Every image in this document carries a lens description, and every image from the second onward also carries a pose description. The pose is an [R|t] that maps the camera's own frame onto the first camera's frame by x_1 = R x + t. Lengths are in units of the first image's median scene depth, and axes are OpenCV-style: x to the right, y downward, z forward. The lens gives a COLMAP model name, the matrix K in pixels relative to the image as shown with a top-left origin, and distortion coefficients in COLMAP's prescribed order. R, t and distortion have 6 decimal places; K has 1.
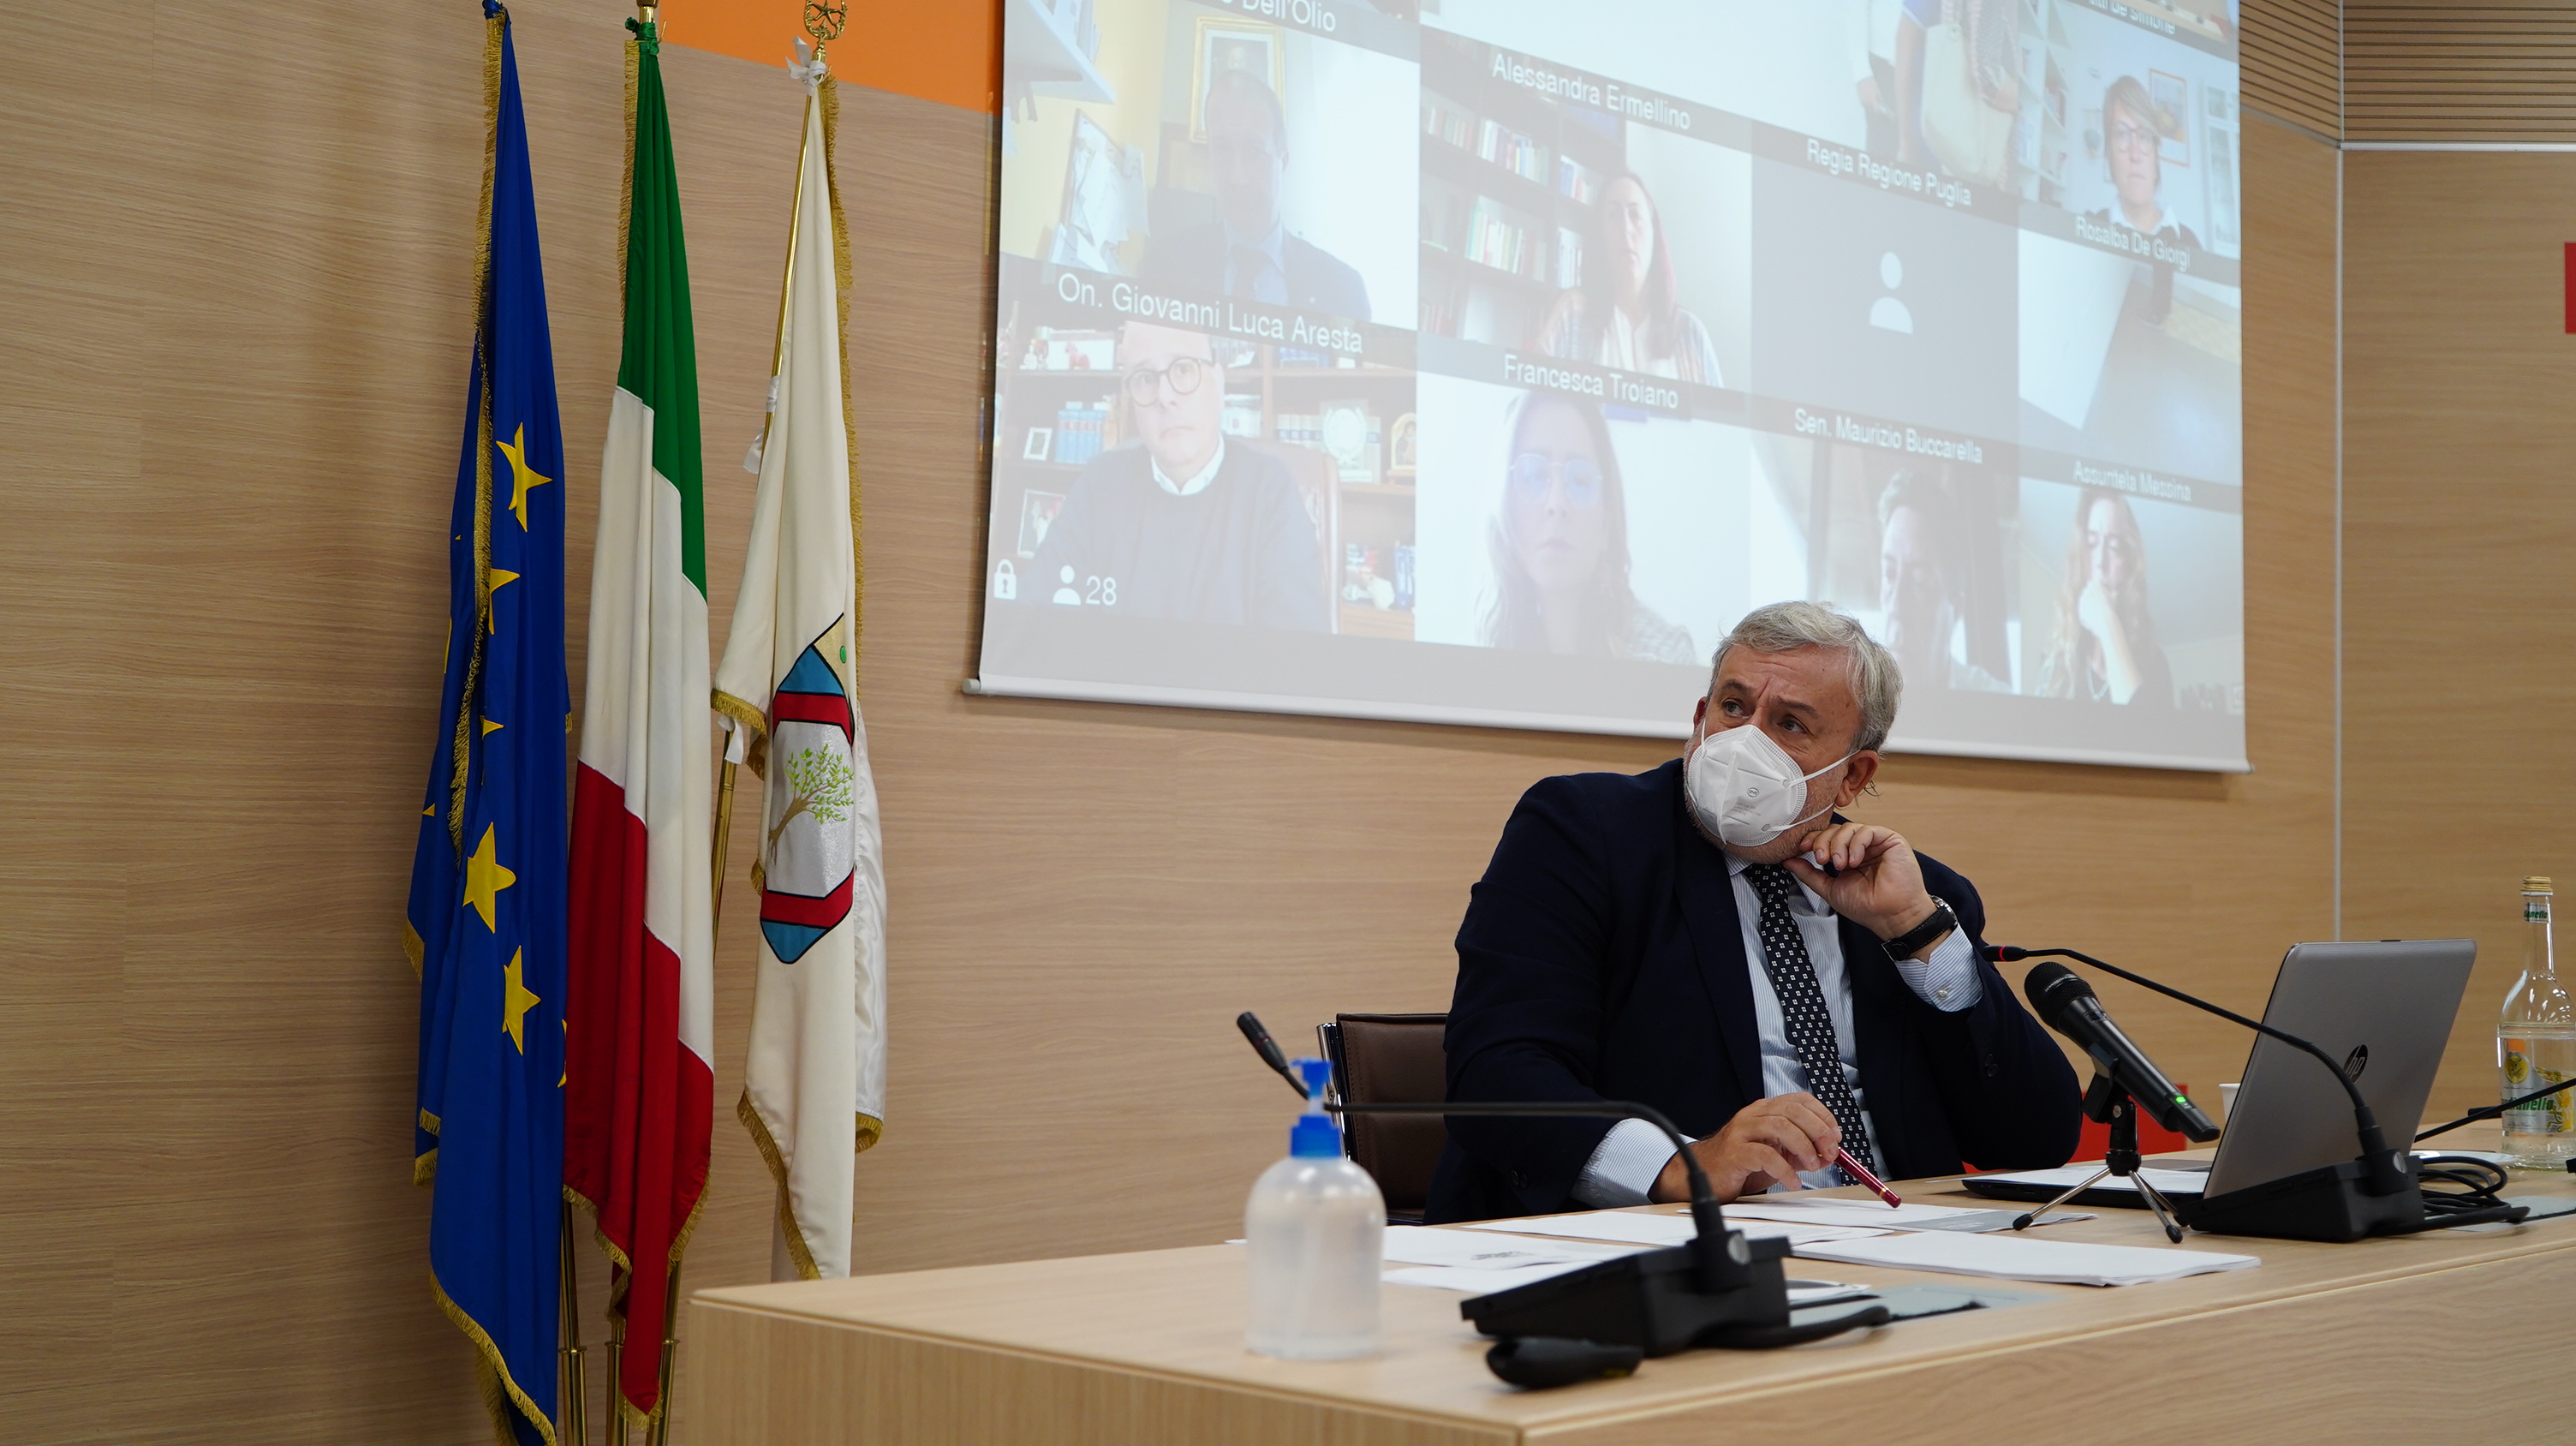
lens RADIAL K [[3228.8, 0, 1297.3], [0, 3228.8, 754.9], [0, 0, 1]] dist [0.019601, -0.040513]
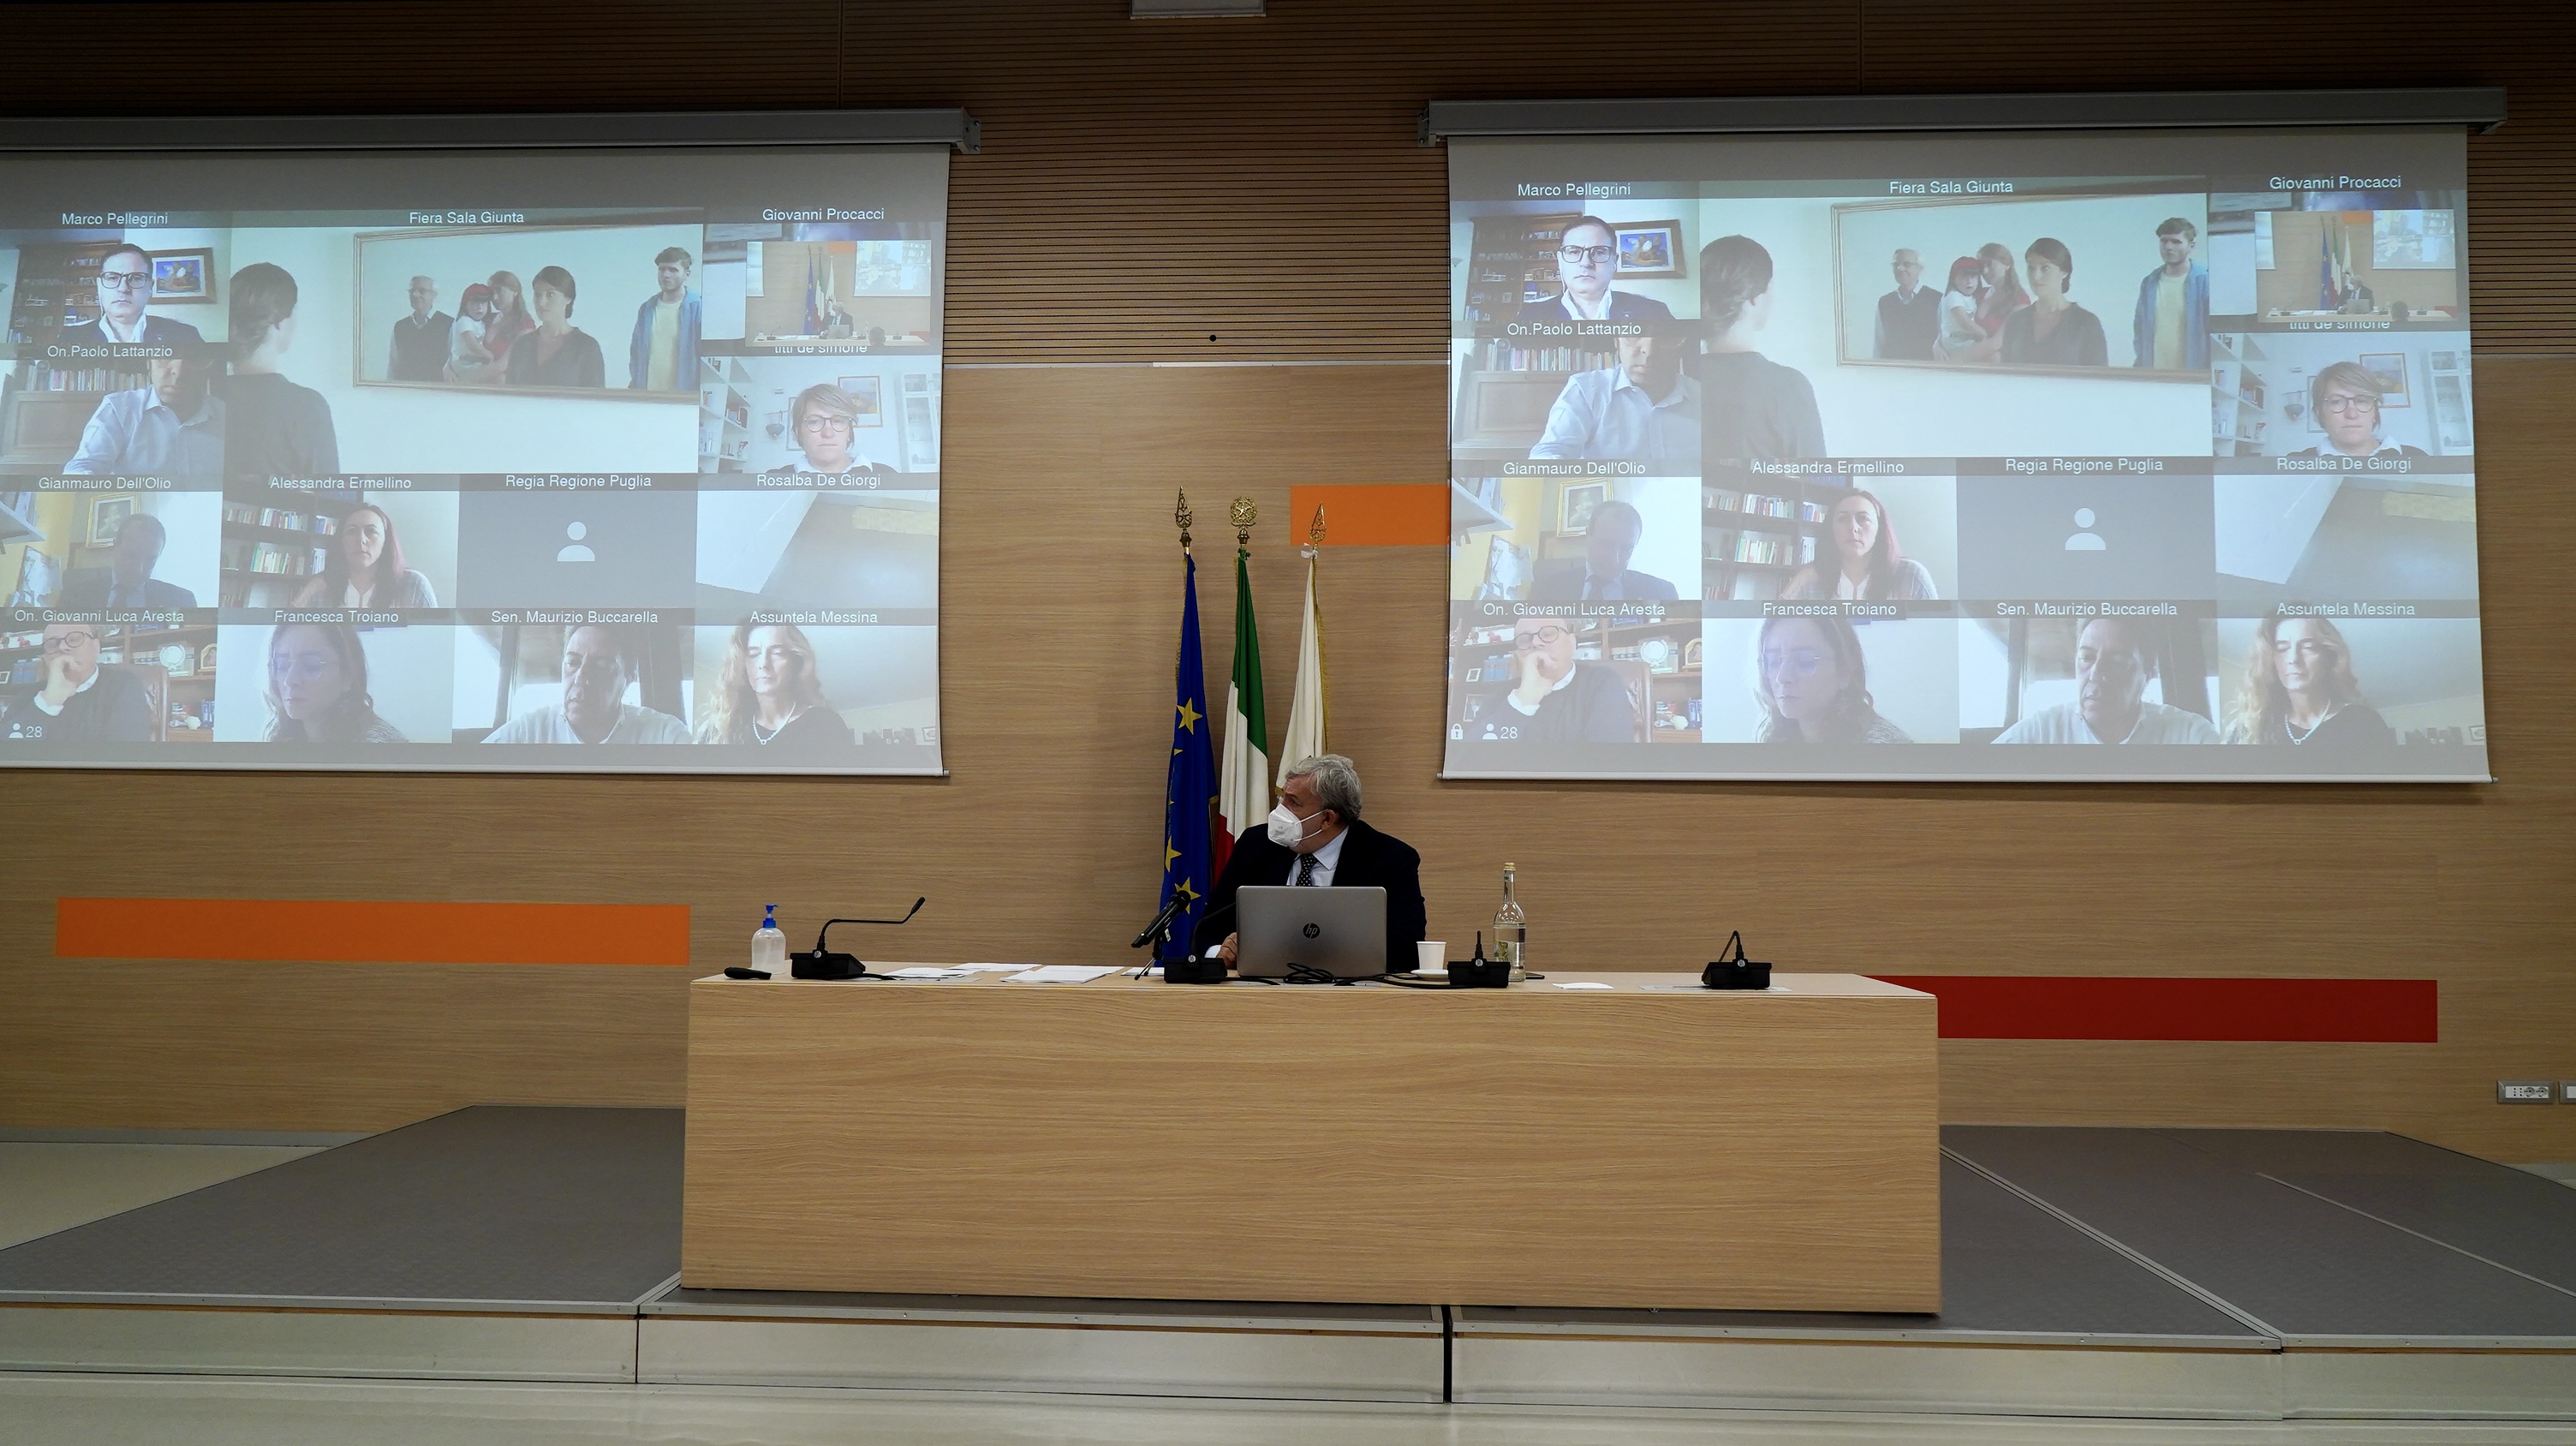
lens RADIAL K [[1821.4, 0, 1288.0], [0, 1821.4, 723.0], [0, 0, 1]] dist [-0.003431, 0.002779]
pose [[0.665439, -0.050388, -0.744750, 0.886247], [0.030496, 0.998721, -0.040323, -0.009093], [0.745829, 0.004121, 0.666125, -0.025171]]
